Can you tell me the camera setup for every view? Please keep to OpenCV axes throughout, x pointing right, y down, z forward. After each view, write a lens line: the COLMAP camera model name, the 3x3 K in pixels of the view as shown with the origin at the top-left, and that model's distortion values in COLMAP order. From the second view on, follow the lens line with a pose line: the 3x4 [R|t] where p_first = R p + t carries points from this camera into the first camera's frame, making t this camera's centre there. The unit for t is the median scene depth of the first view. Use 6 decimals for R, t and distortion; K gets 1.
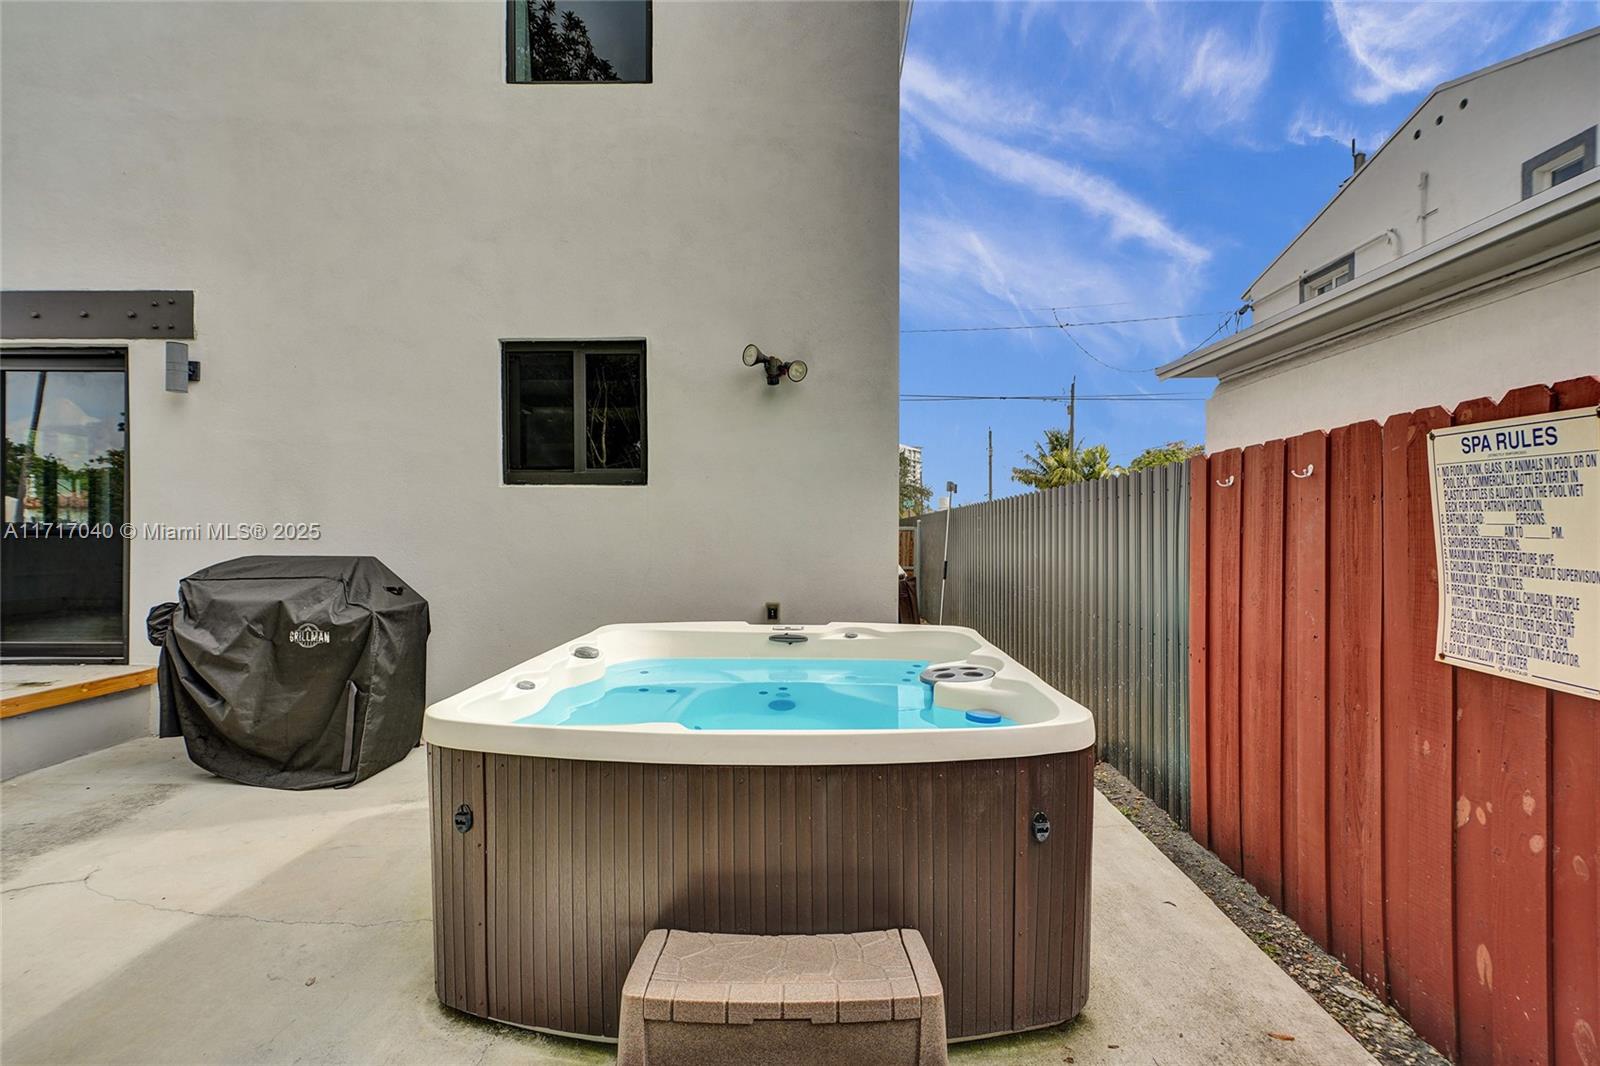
lens RADIAL K [[698.7, 0, 781.7], [0, 698.7, 530.1], [0, 0, 1]] dist [-0.000284, 0.000950]
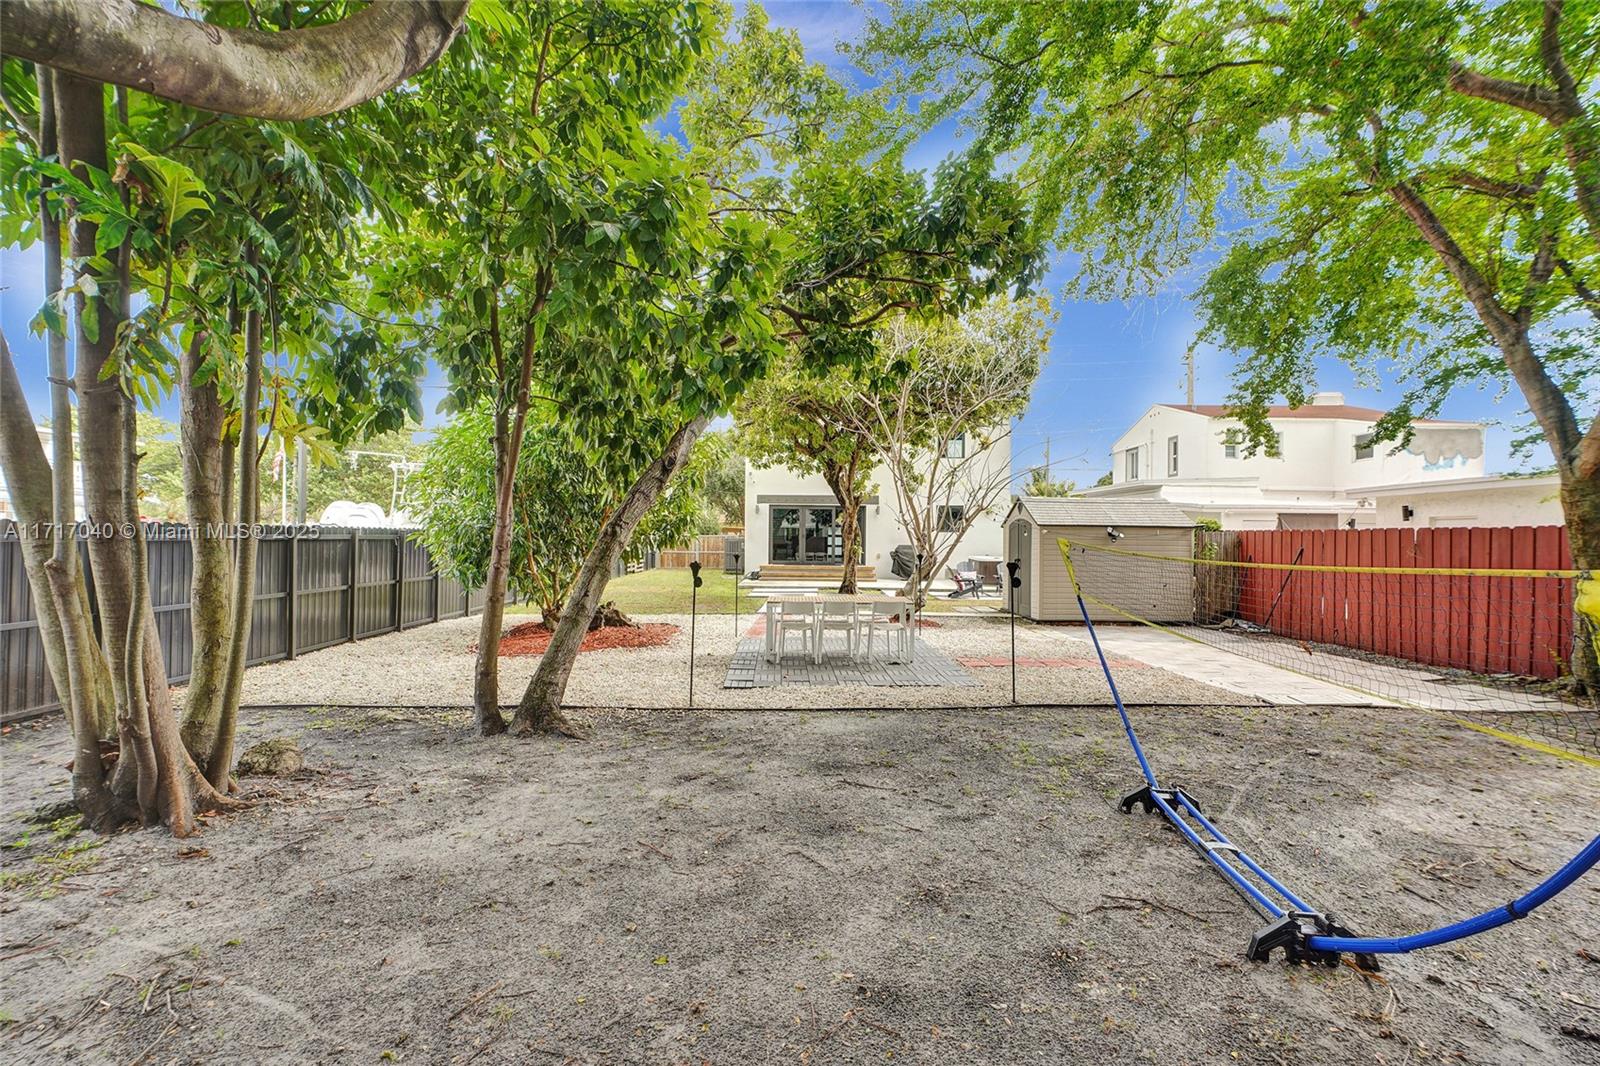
lens RADIAL K [[726.6, 0, 807.1], [0, 726.6, 516.1], [0, 0, 1]] dist [-0.001715, 0.000210]
pose [[0.997291, 0.005689, 0.073342, -1.826277], [-0.003903, 0.999693, -0.024471, -0.051648], [-0.073459, 0.024119, 0.997007, -4.450886]]
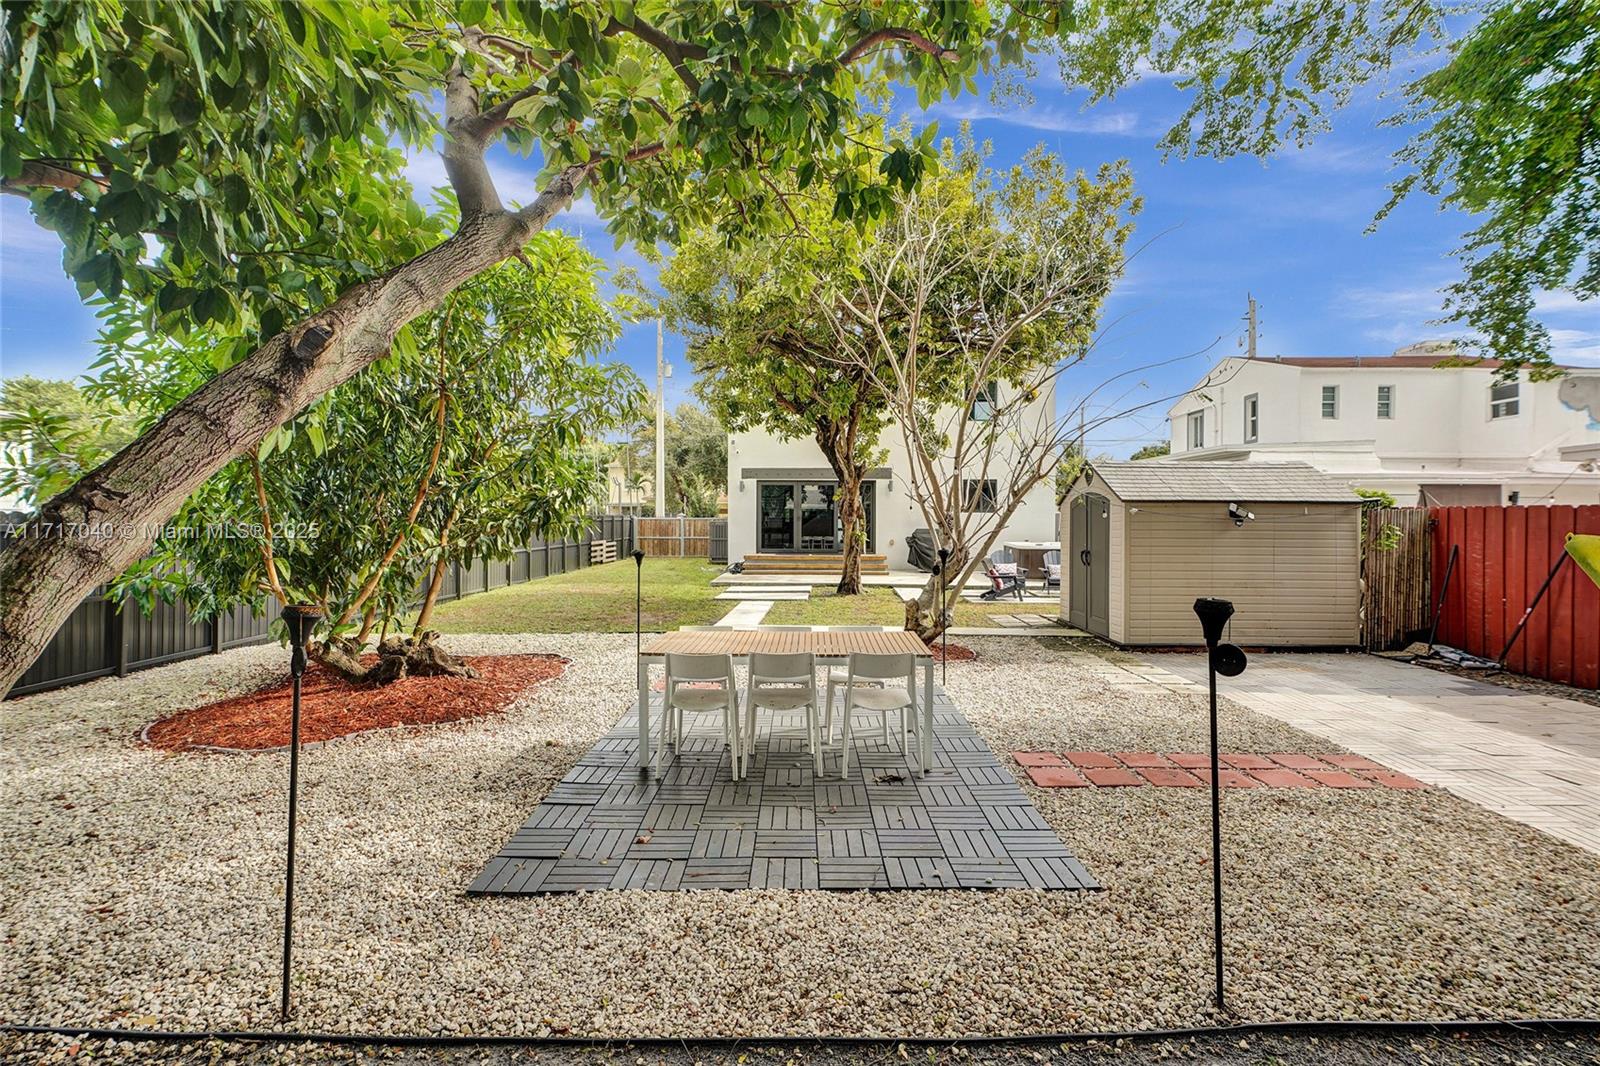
lens RADIAL K [[726.6, 0, 807.1], [0, 726.6, 516.1], [0, 0, 1]] dist [-0.001715, 0.000210]
pose [[0.999065, -0.002775, 0.043155, -1.596904], [0.002707, 0.999995, 0.001637, -0.056373], [-0.043159, -0.001518, 0.999067, -3.453736]]
